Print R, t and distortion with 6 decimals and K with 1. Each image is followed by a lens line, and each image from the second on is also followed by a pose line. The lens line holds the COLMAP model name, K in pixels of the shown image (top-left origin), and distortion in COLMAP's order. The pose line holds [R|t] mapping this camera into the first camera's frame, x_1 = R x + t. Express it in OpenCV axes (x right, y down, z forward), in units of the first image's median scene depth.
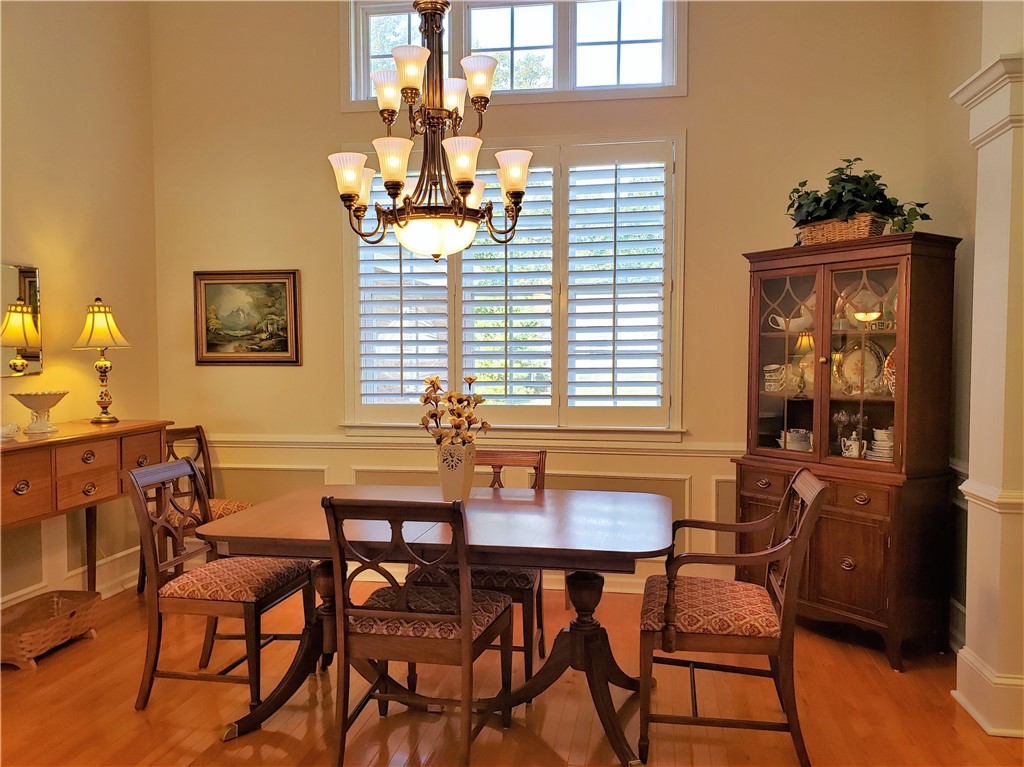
lens RADIAL K [[836.1, 0, 510.4], [0, 836.1, 389.7], [0, 0, 1]] dist [0.023278, -0.015741]
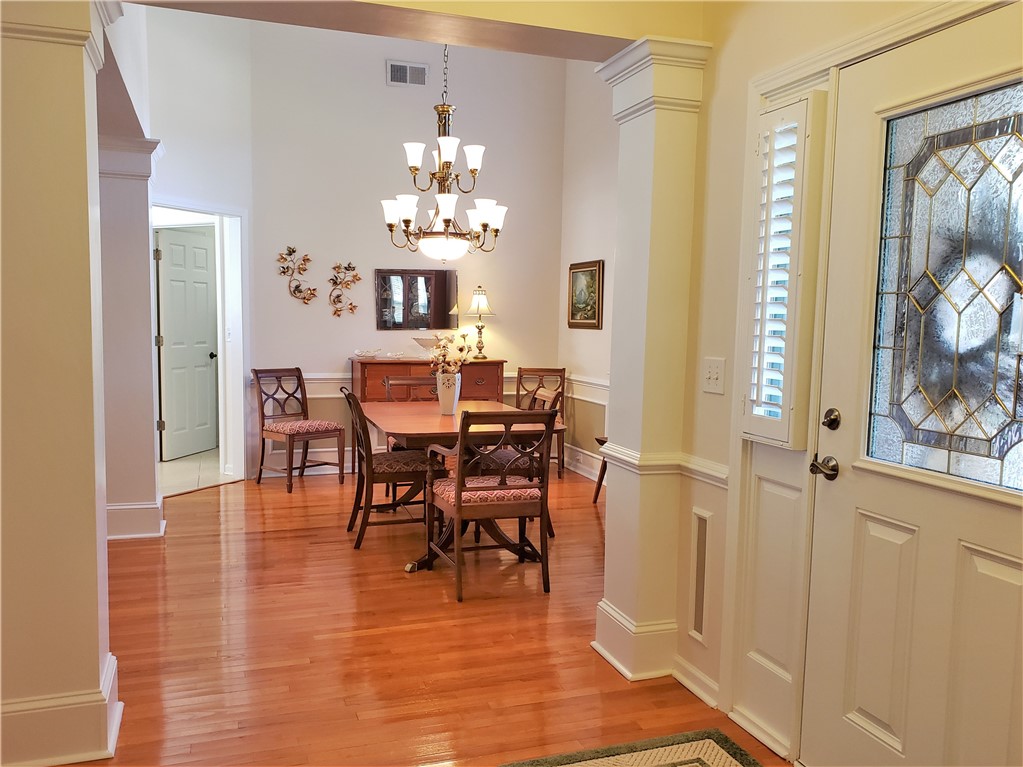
lens RADIAL K [[835.2, 0, 509.9], [0, 835.2, 389.7], [0, 0, 1]] dist [0.023278, -0.015741]
pose [[0.456865, 0.087597, -0.885213, 1.112857], [-0.059533, 0.995919, 0.067826, -0.017034], [0.887542, 0.021712, 0.460216, 0.285826]]
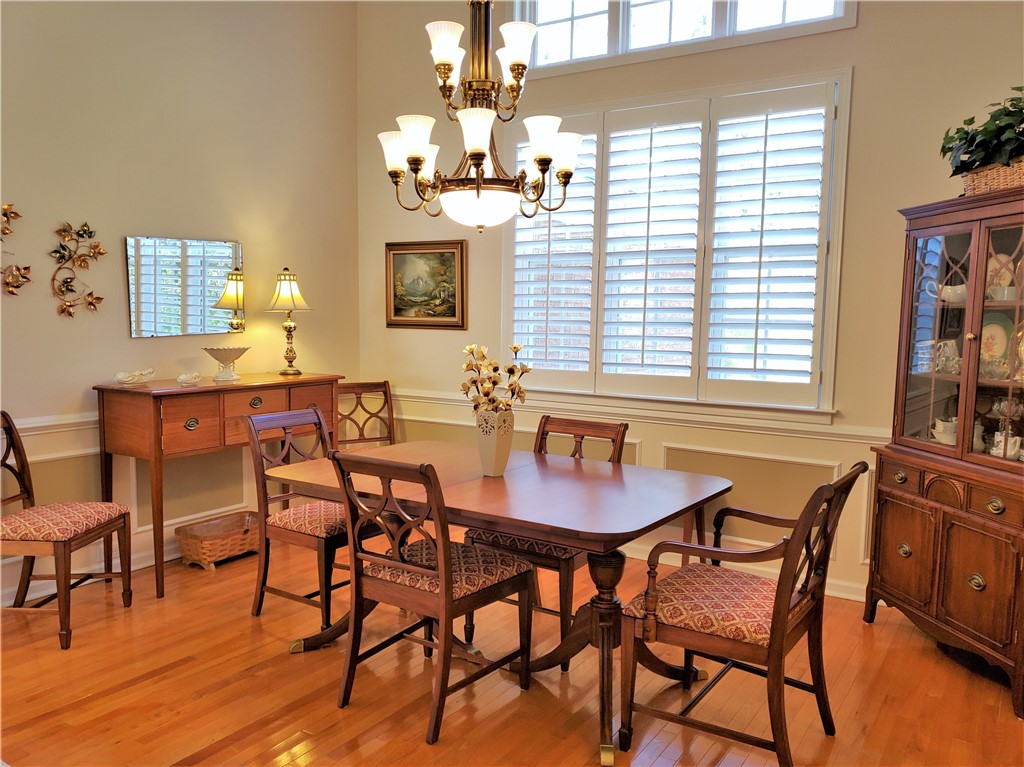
lens RADIAL K [[836.1, 0, 510.4], [0, 836.1, 389.7], [0, 0, 1]] dist [0.023278, -0.015741]
pose [[0.914062, 0.050828, -0.402378, 0.285815], [-0.032343, 0.998091, 0.052606, -0.011737], [0.404283, -0.035071, 0.913961, 0.054264]]
